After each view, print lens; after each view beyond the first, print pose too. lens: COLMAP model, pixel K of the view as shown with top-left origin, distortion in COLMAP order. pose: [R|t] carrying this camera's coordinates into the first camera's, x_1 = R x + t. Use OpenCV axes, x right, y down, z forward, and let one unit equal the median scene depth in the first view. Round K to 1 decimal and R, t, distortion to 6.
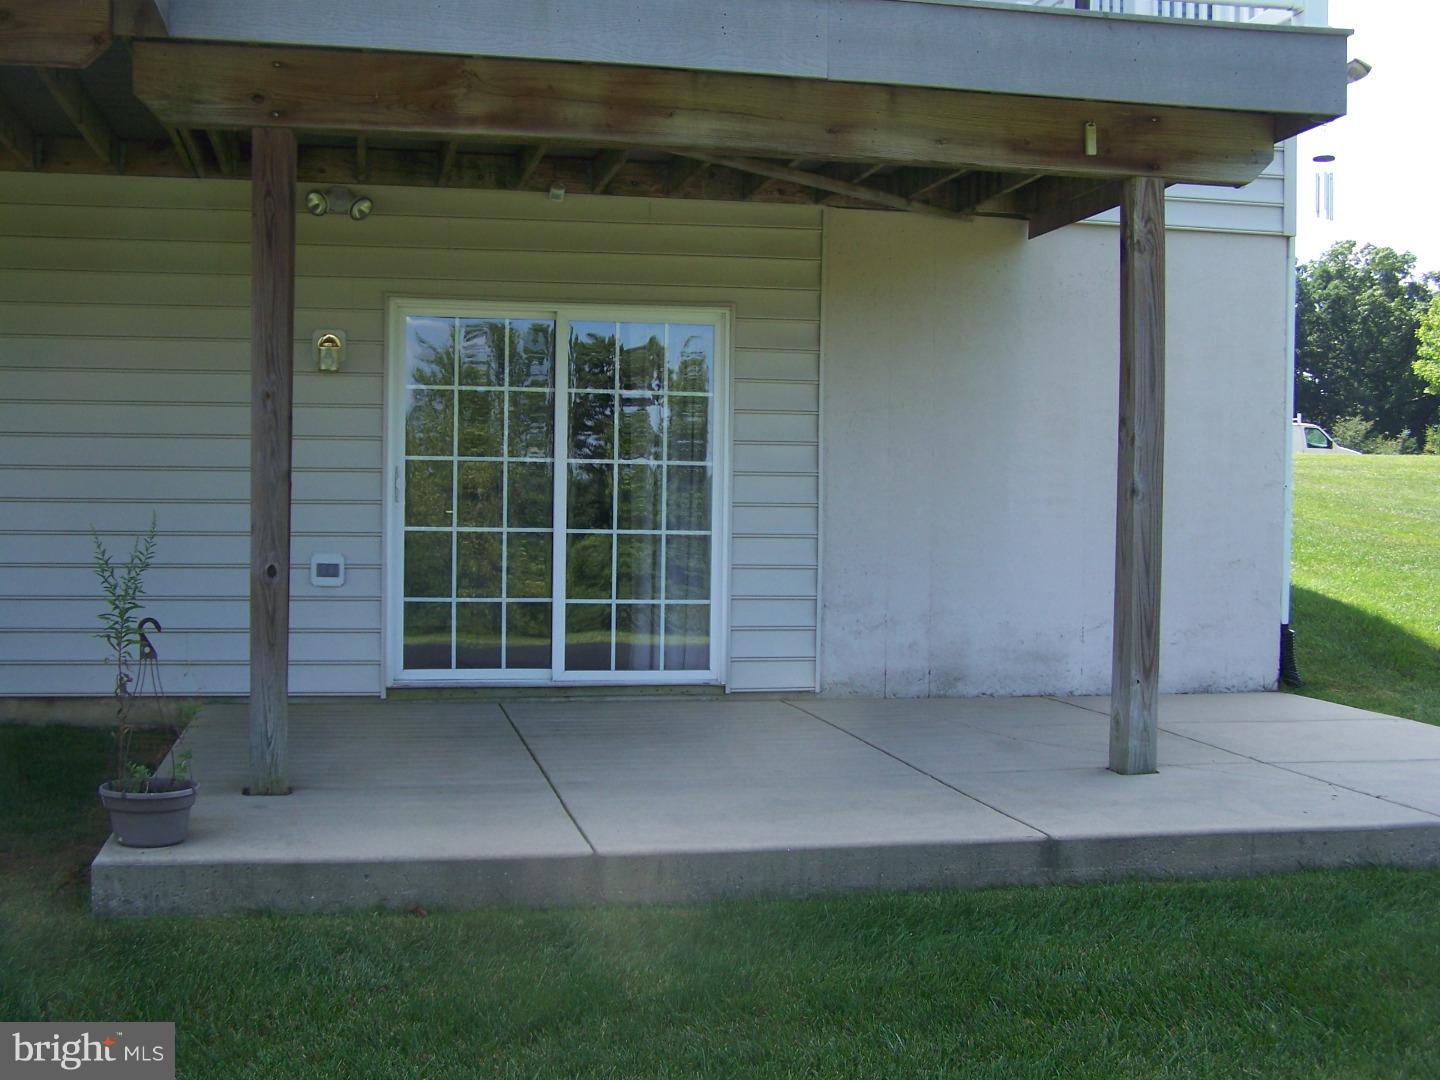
lens RADIAL K [[1648.7, 0, 667.9], [0, 1648.7, 537.9], [0, 0, 1]] dist [-0.203775, 0.376581]
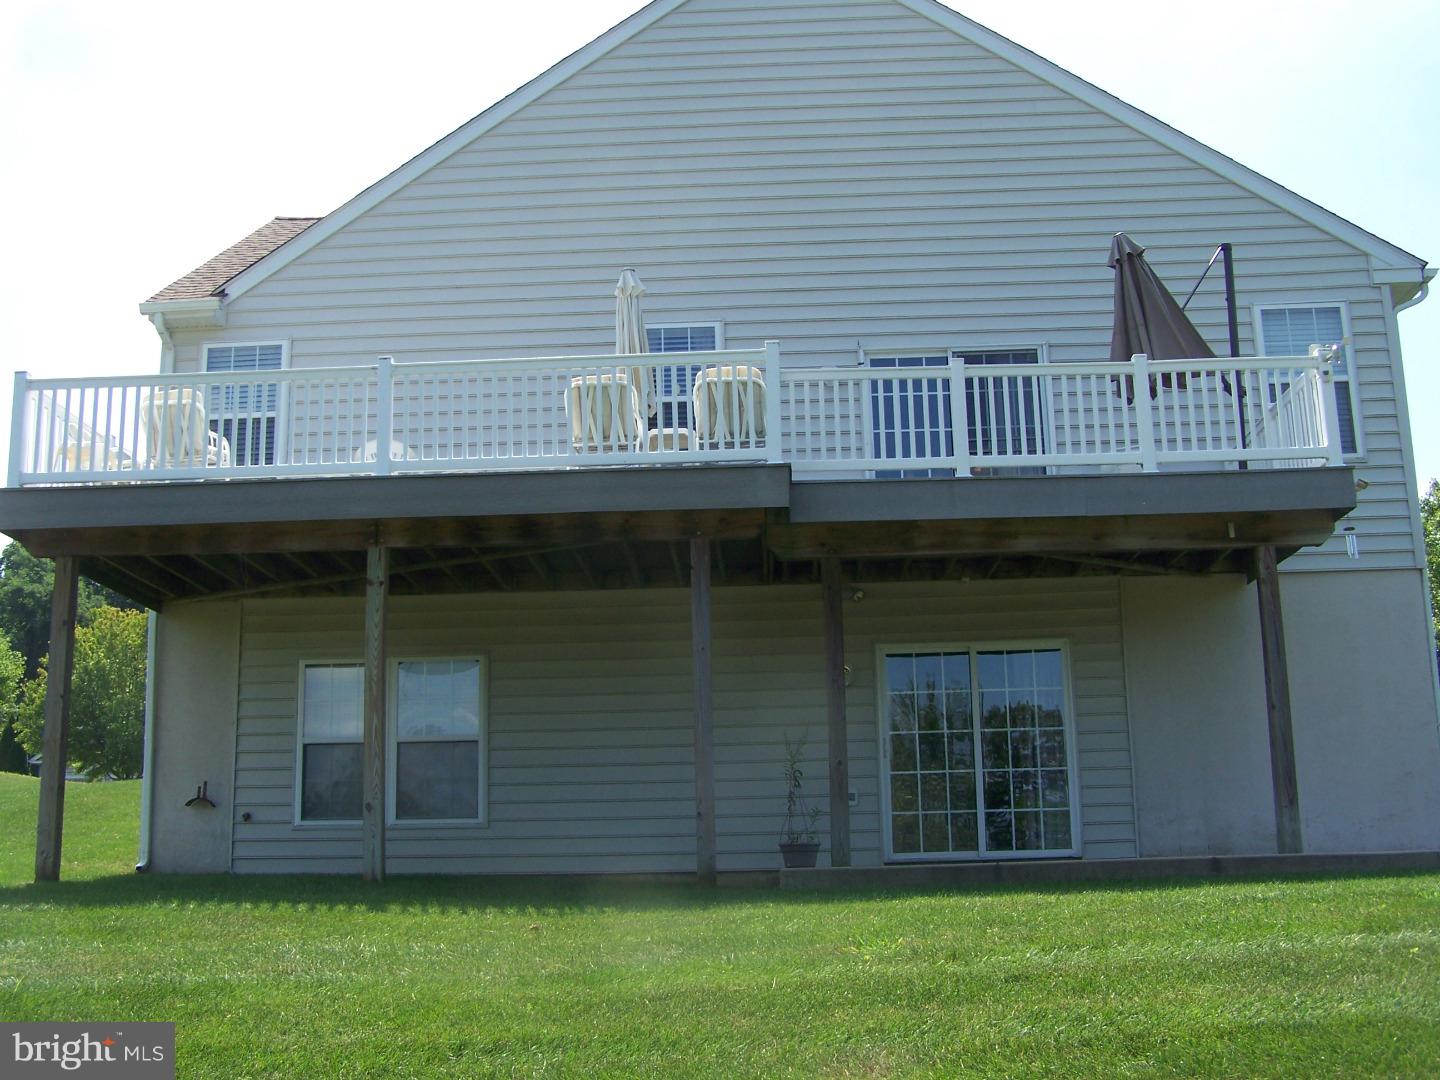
lens RADIAL K [[1648.7, 0, 667.9], [0, 1648.7, 537.9], [0, 0, 1]] dist [-0.203775, 0.376581]
pose [[0.966260, -0.081327, -0.244392, 0.059759], [0.020163, 0.969815, -0.243009, 0.174610], [0.256778, 0.229882, 0.938733, -0.784459]]
